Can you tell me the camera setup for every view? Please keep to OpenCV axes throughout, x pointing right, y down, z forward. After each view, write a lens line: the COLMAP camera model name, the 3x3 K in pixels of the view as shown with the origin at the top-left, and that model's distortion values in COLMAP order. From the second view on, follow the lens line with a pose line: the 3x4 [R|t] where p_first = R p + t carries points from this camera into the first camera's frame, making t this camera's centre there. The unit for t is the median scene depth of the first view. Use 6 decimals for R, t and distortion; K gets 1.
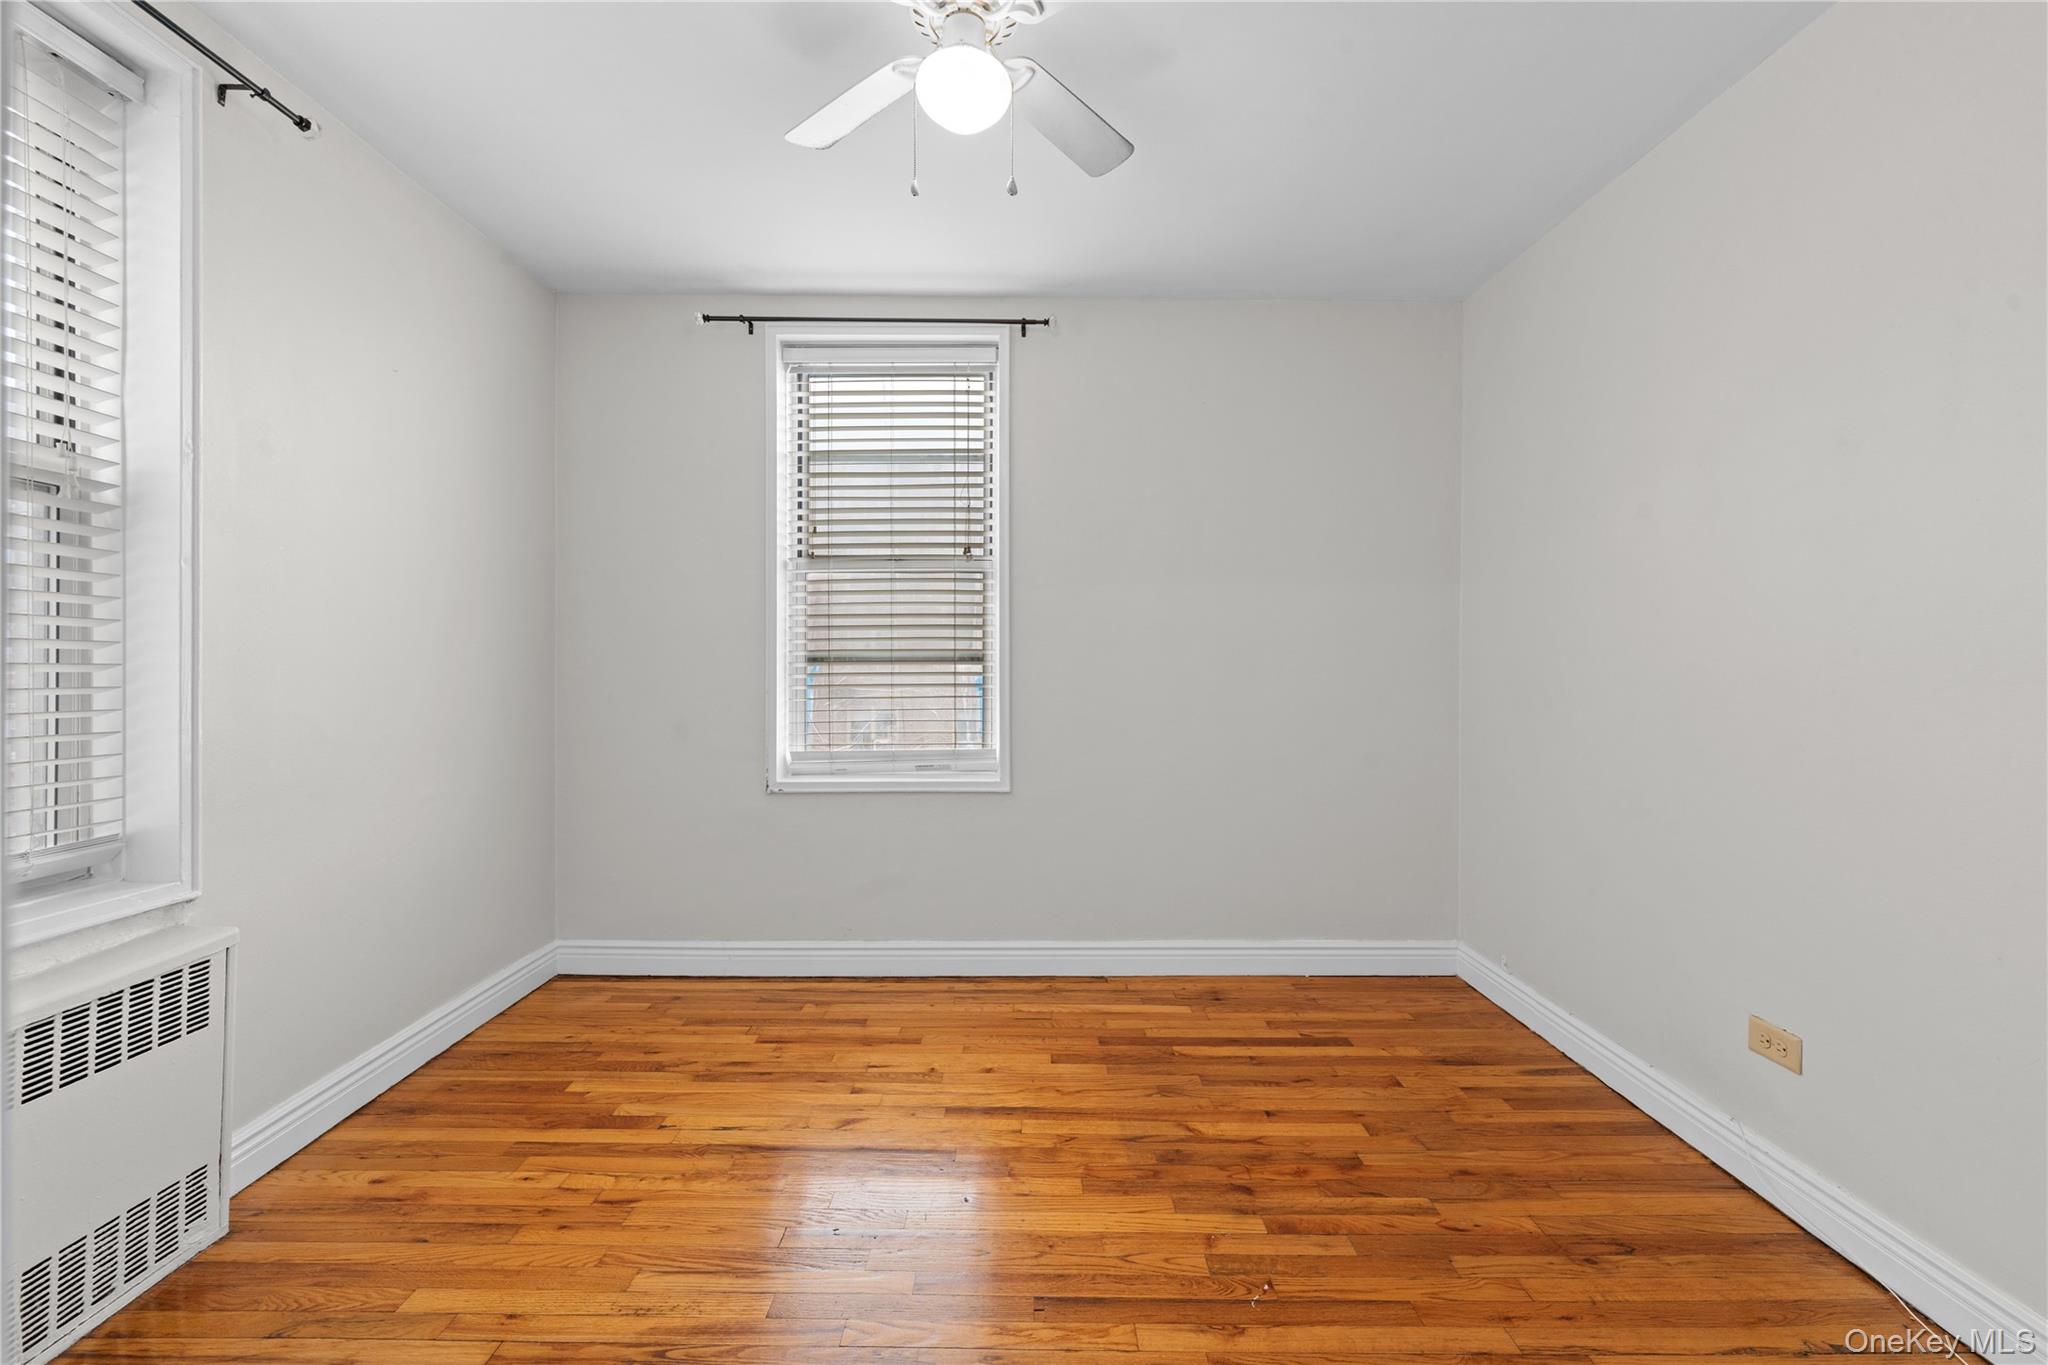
lens RADIAL K [[827.3, 0, 1032.9], [0, 827.3, 669.9], [0, 0, 1]] dist [0.001367, -0.000694]
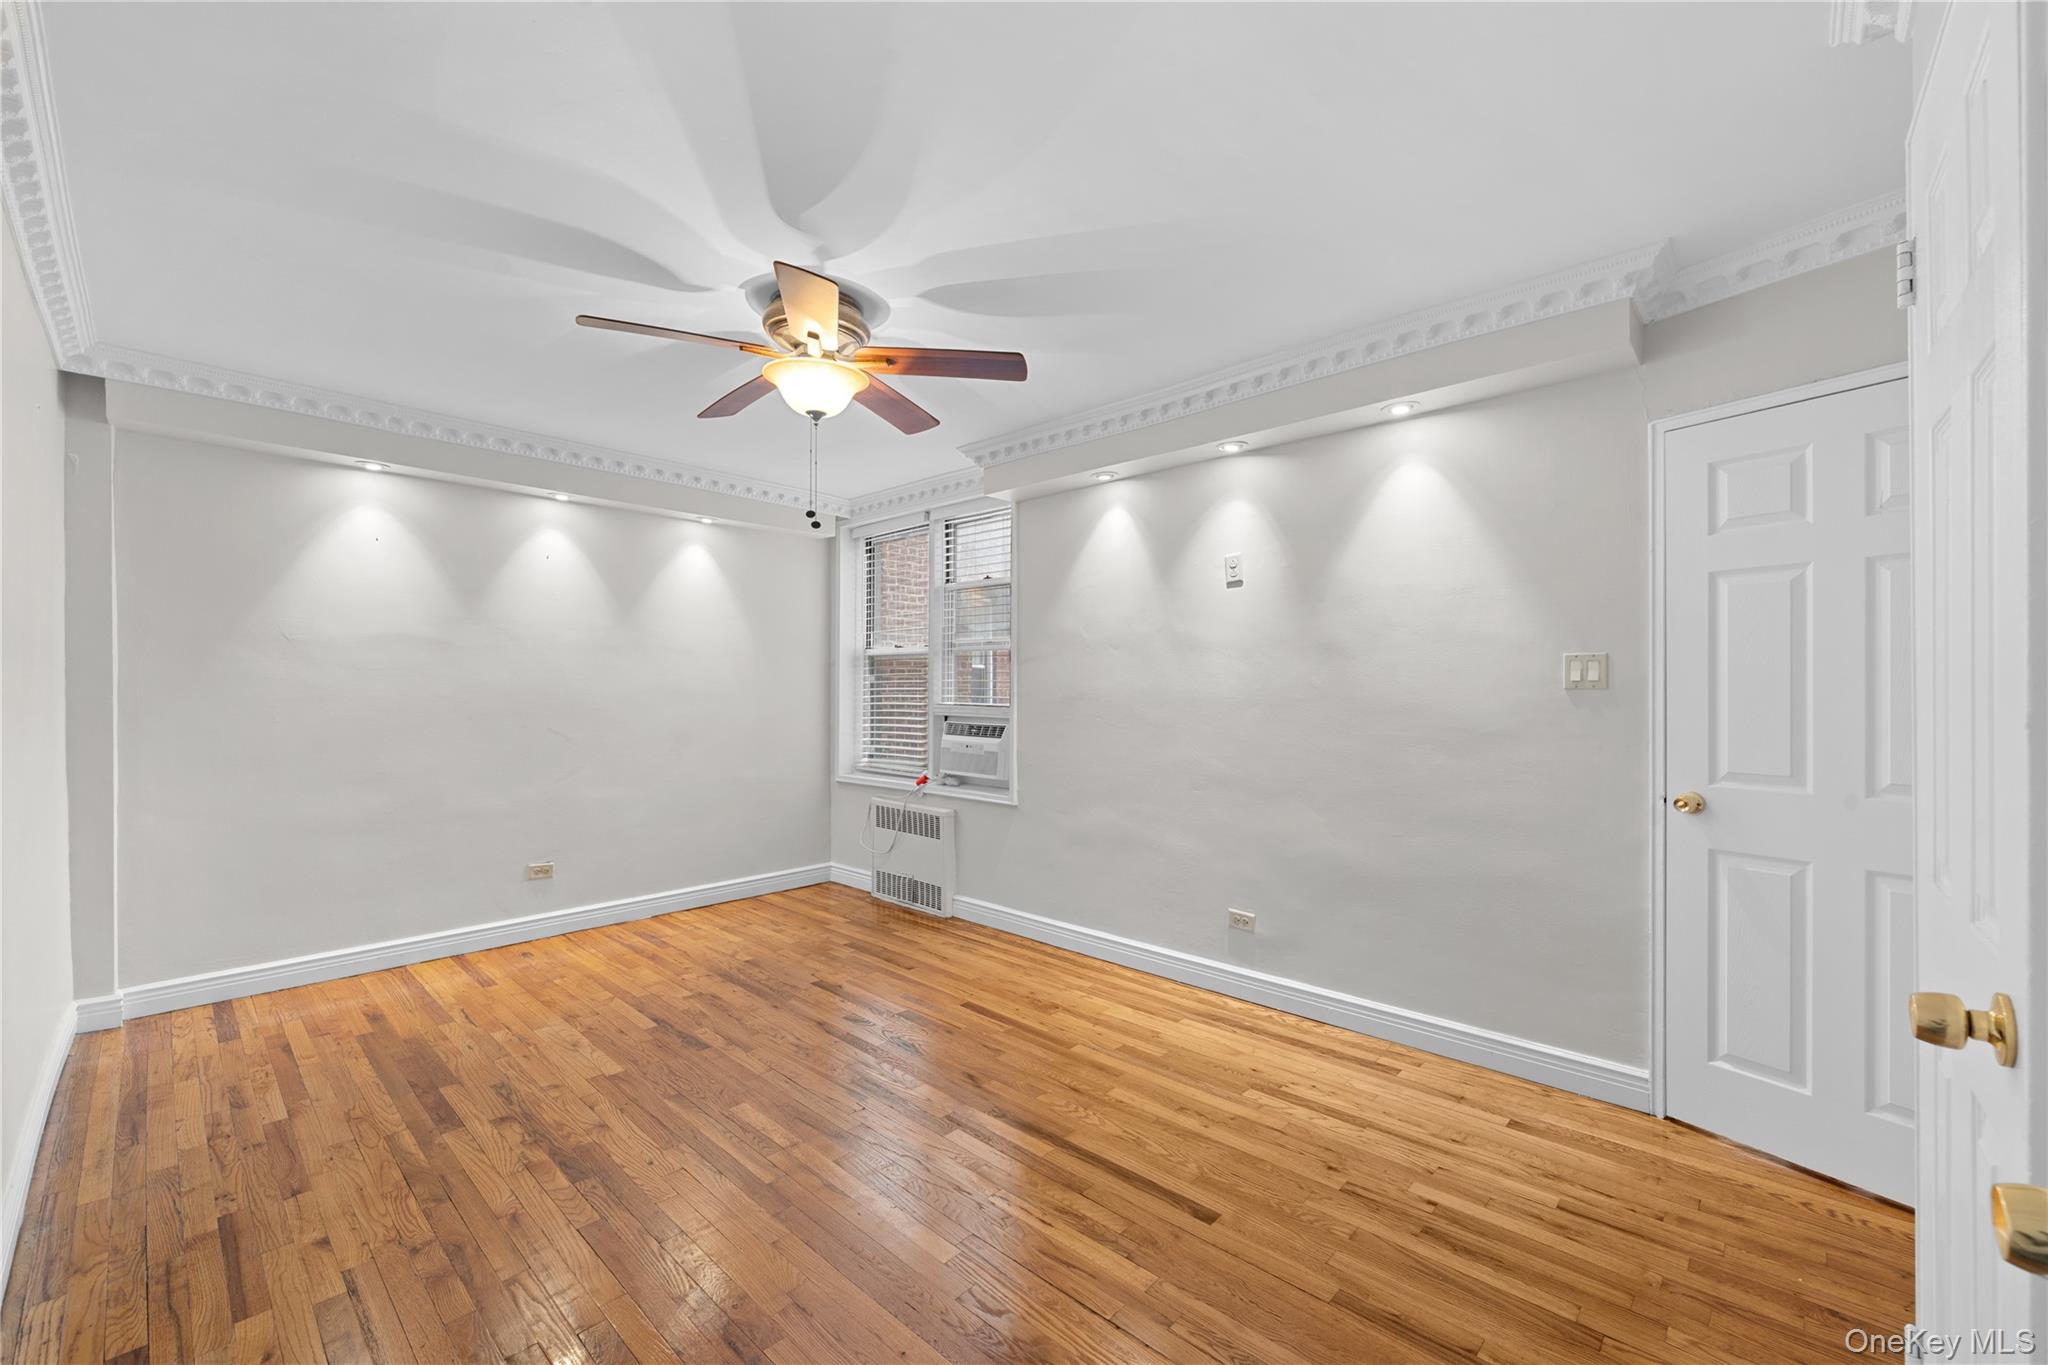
lens RADIAL K [[826.8, 0, 1022.9], [0, 826.8, 694.7], [0, 0, 1]] dist [-0.000298, -0.001032]
pose [[-0.682991, 0.005423, -0.730406, 0.528753], [0.000447, 0.999975, 0.007007, -0.055900], [0.730426, 0.004459, -0.682977, 1.842559]]
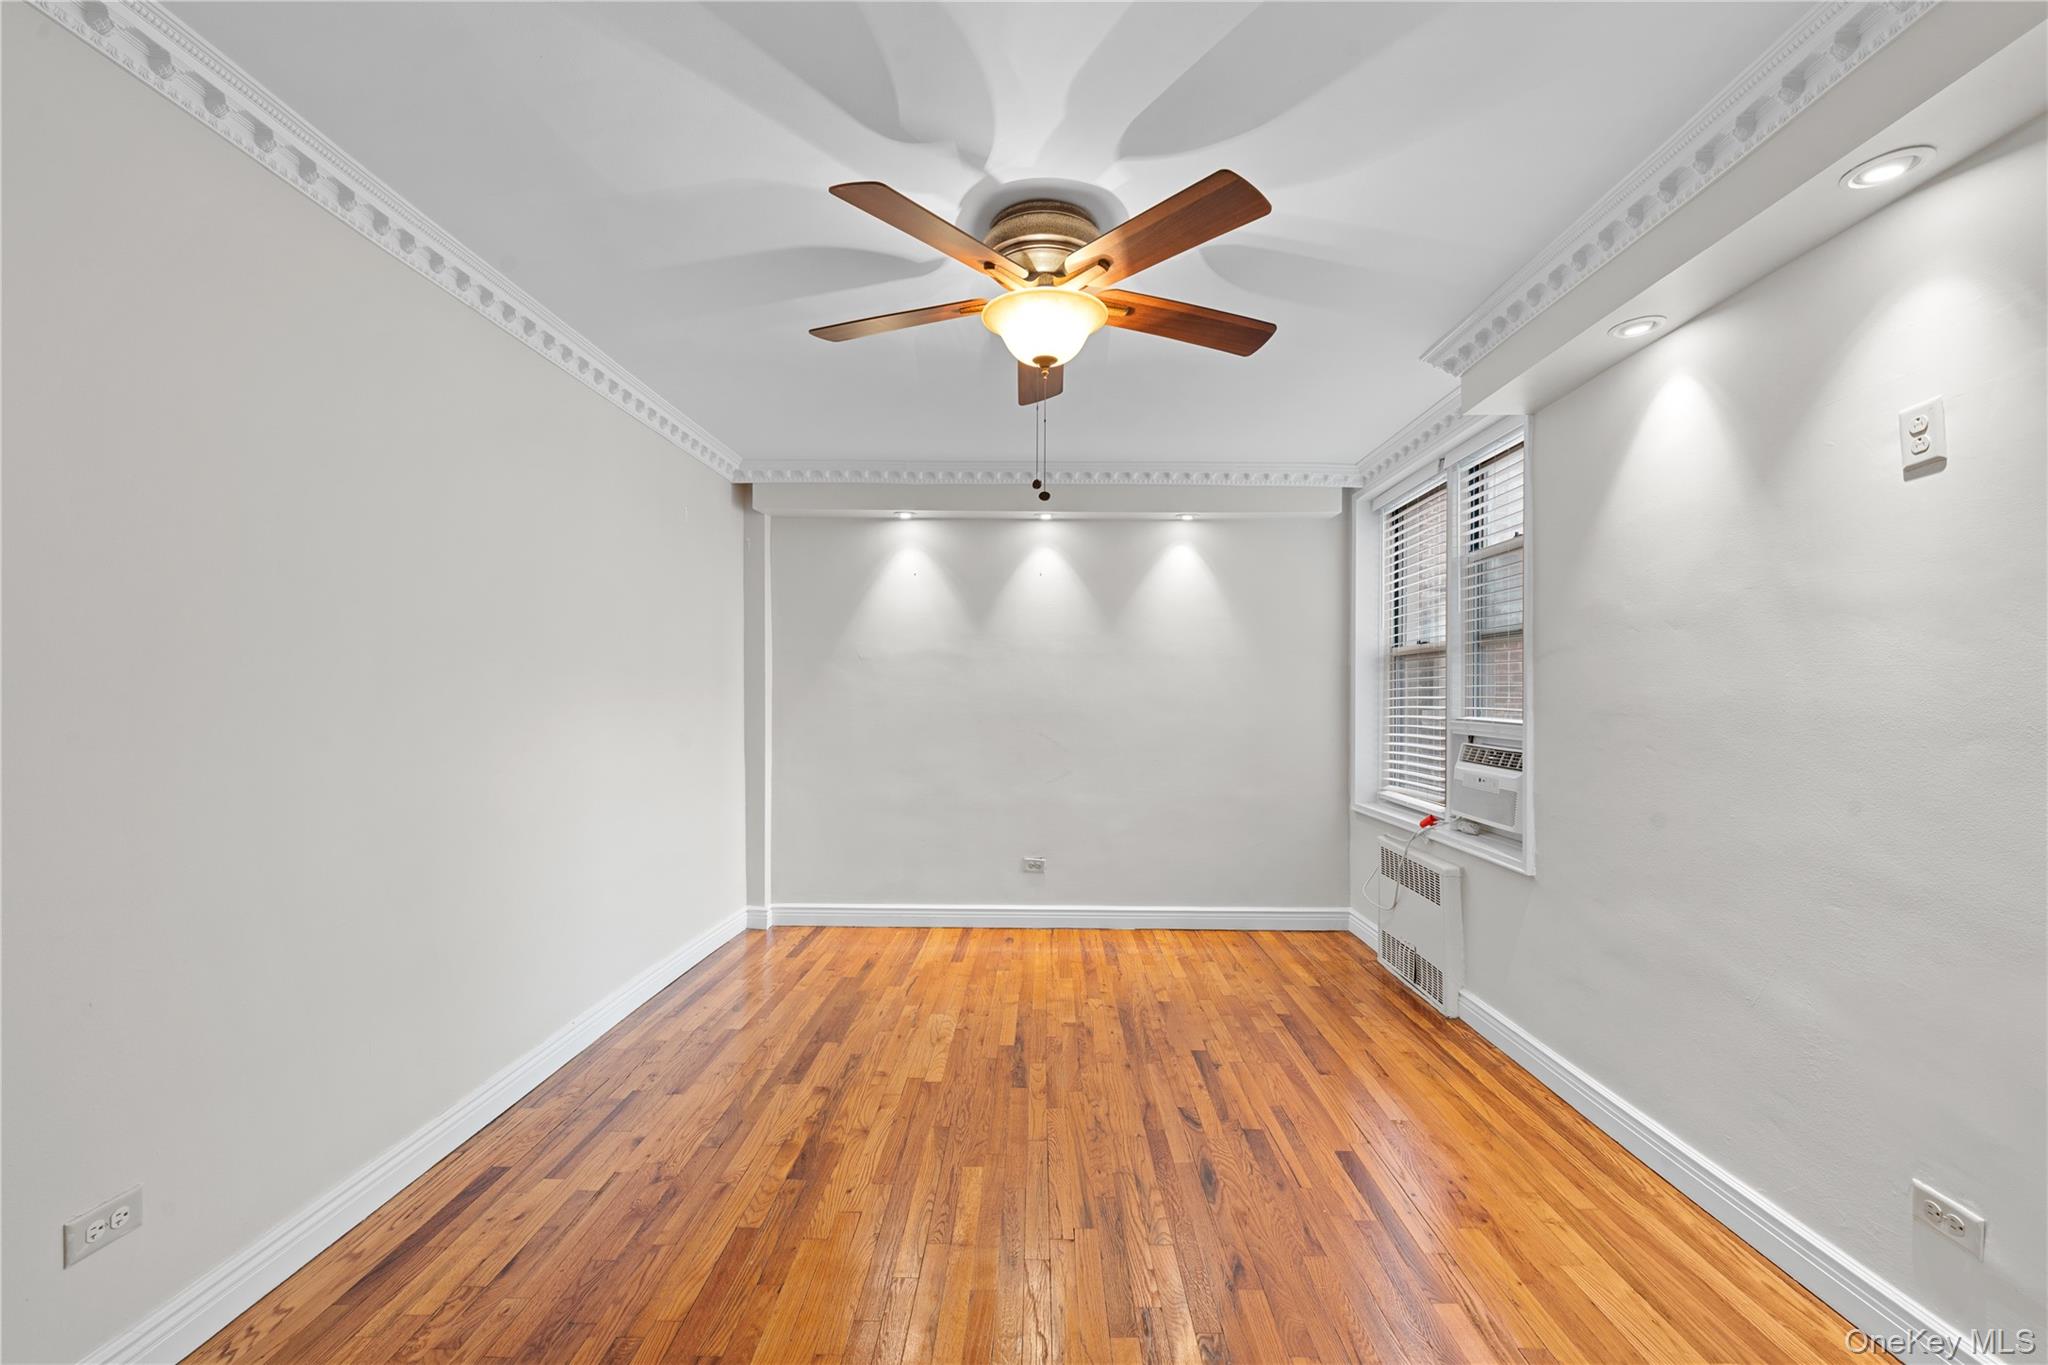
lens RADIAL K [[826.8, 0, 1022.9], [0, 826.8, 694.7], [0, 0, 1]] dist [-0.000298, -0.001032]
pose [[-0.999890, -0.003067, 0.014500, 0.014207], [-0.003115, 0.999990, -0.003263, -0.054705], [-0.014490, -0.003308, -0.999890, 1.798849]]
